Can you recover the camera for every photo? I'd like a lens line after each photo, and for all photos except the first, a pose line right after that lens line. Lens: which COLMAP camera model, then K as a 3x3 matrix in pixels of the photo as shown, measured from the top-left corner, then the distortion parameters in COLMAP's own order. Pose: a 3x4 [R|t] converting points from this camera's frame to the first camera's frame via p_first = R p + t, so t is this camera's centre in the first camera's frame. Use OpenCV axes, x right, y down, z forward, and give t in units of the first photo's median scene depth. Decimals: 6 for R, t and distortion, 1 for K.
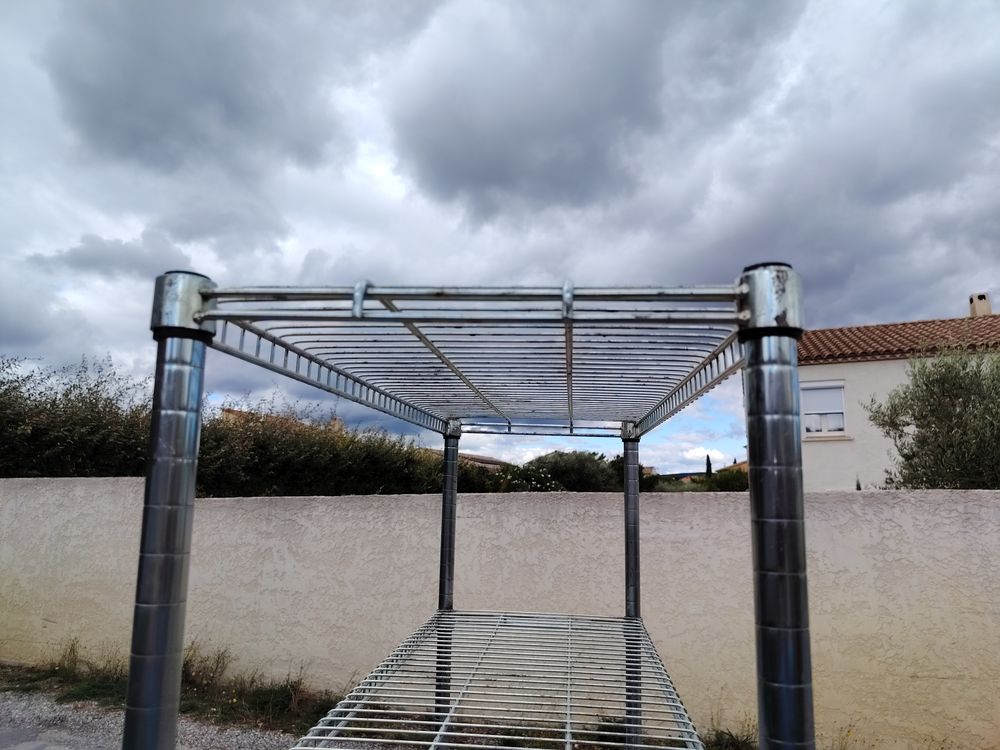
lens RADIAL K [[702.0, 0, 505.7], [0, 702.0, 379.0], [0, 0, 1]] dist [0.037190, -0.031998]
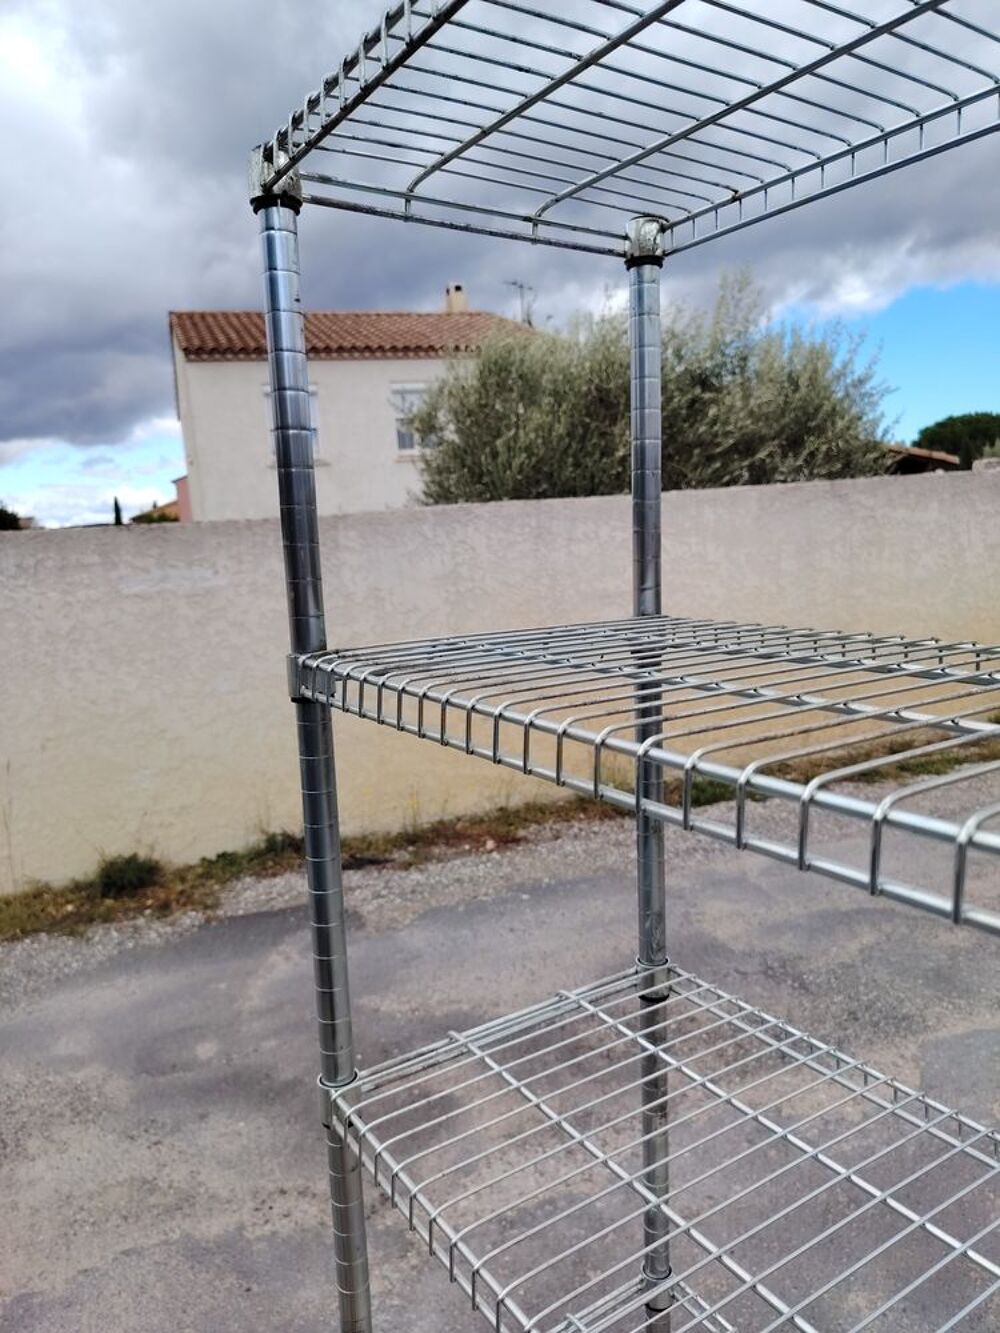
lens RADIAL K [[935.7, 0, 502.8], [0, 935.7, 675.0], [0, 0, 1]] dist [0.037190, -0.031998]
pose [[0.780318, -0.145354, 0.608257, -0.074753], [-0.036218, 0.960479, 0.275988, 0.041154], [-0.624334, -0.237388, 0.744214, 0.115927]]
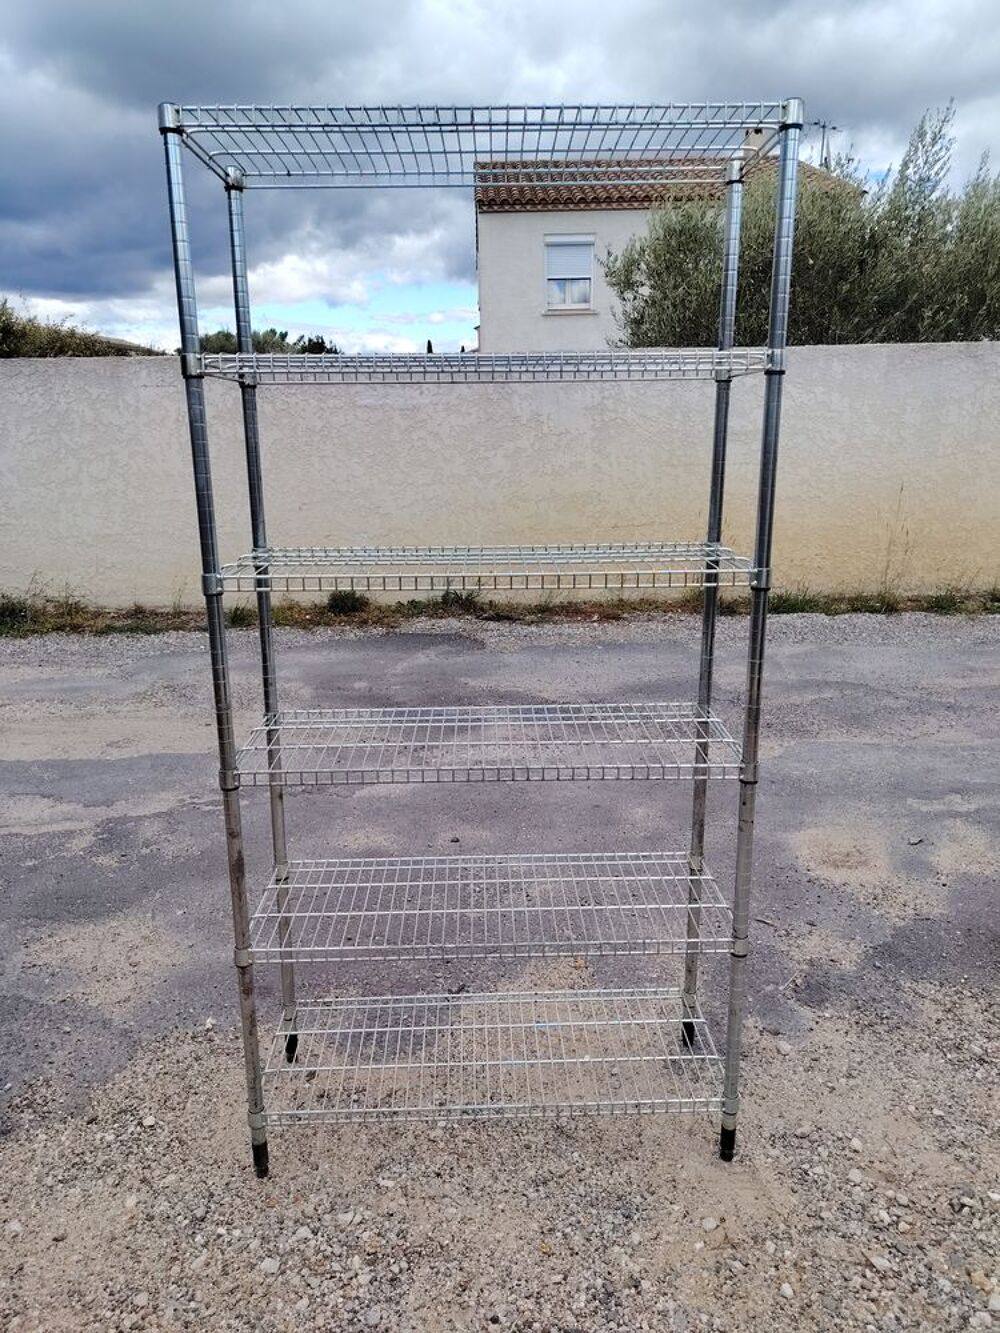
lens RADIAL K [[935.7, 0, 510.1], [0, 935.7, 674.9], [0, 0, 1]] dist [0.037190, -0.031998]
pose [[0.935653, -0.106130, 0.336587, -0.073129], [-0.049862, 0.904394, 0.423774, 0.014361], [-0.349382, -0.413289, 0.840907, -0.208038]]
